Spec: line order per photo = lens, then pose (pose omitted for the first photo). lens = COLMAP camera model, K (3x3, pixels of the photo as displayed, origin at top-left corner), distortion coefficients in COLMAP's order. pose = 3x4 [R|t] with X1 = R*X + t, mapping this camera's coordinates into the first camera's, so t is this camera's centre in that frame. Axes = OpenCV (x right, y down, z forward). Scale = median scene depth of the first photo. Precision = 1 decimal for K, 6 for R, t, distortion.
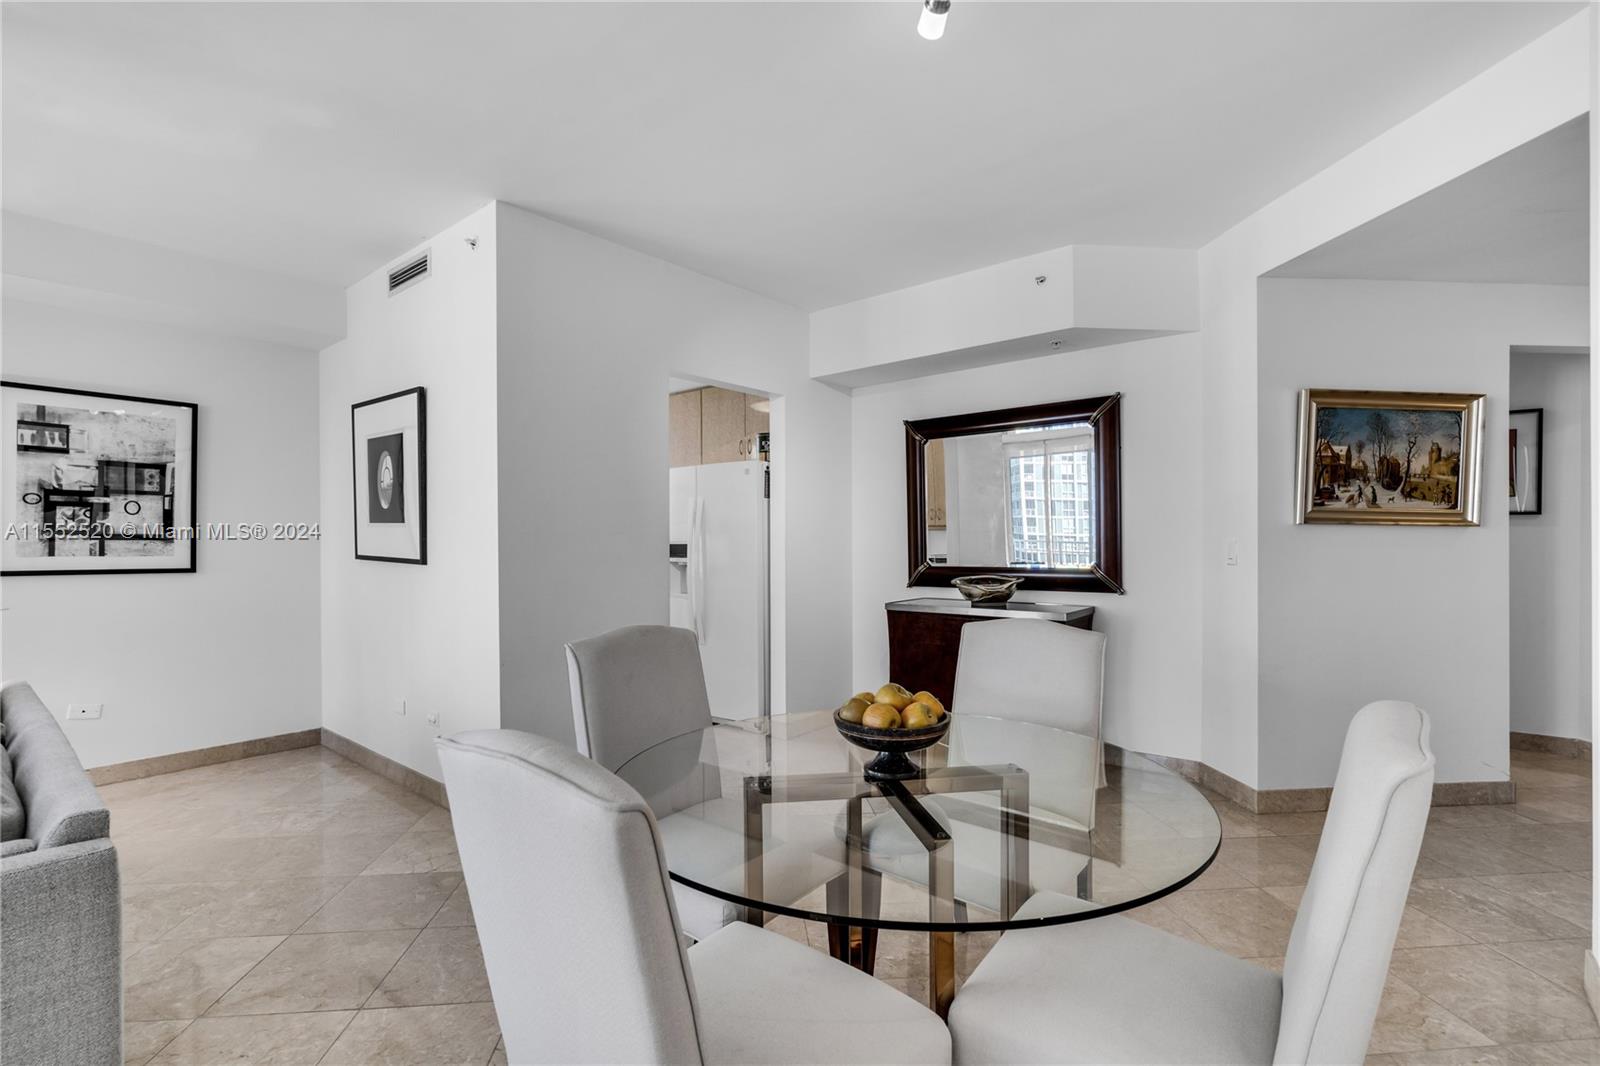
lens RADIAL K [[742.6, 0, 808.4], [0, 742.6, 541.6], [0, 0, 1]] dist [-0.001136, -0.000382]
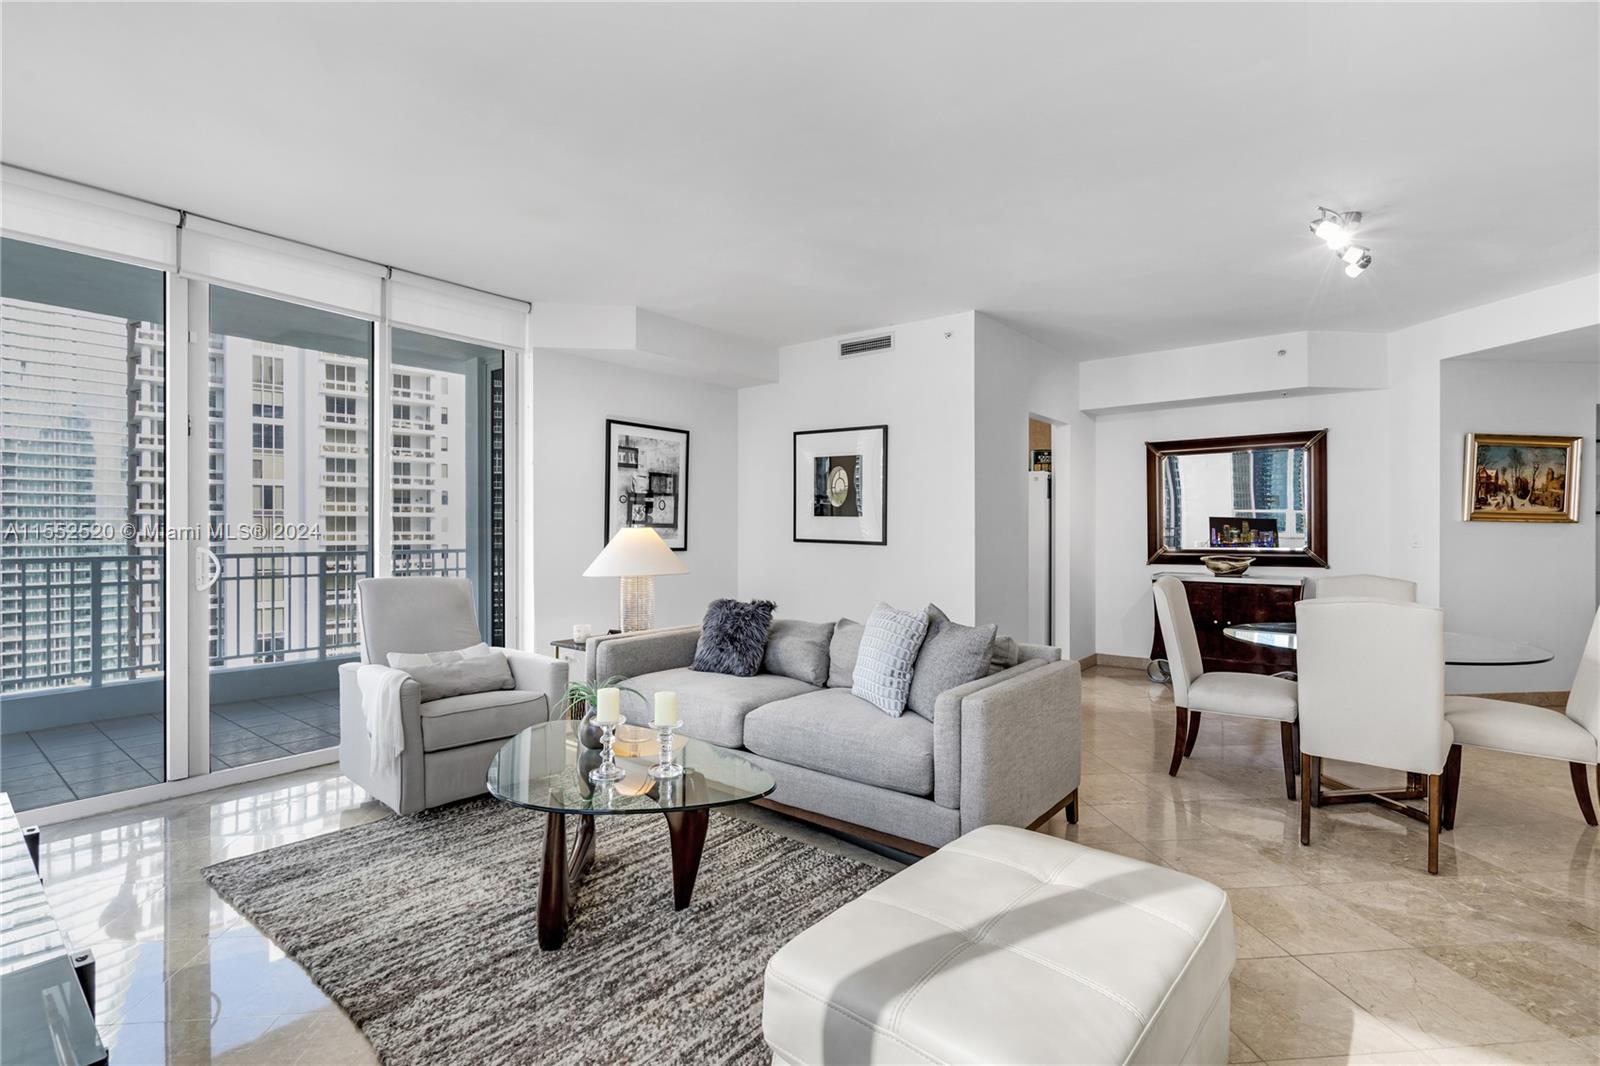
lens RADIAL K [[777.4, 0, 800.0], [0, 777.4, 533.0], [0, 0, 1]] dist [-0.001122, 0.000366]
pose [[0.999351, 0.004181, 0.035783, -0.728796], [-0.004352, 0.999980, 0.004682, -0.000116], [-0.035763, -0.004835, 0.999349, -0.525561]]
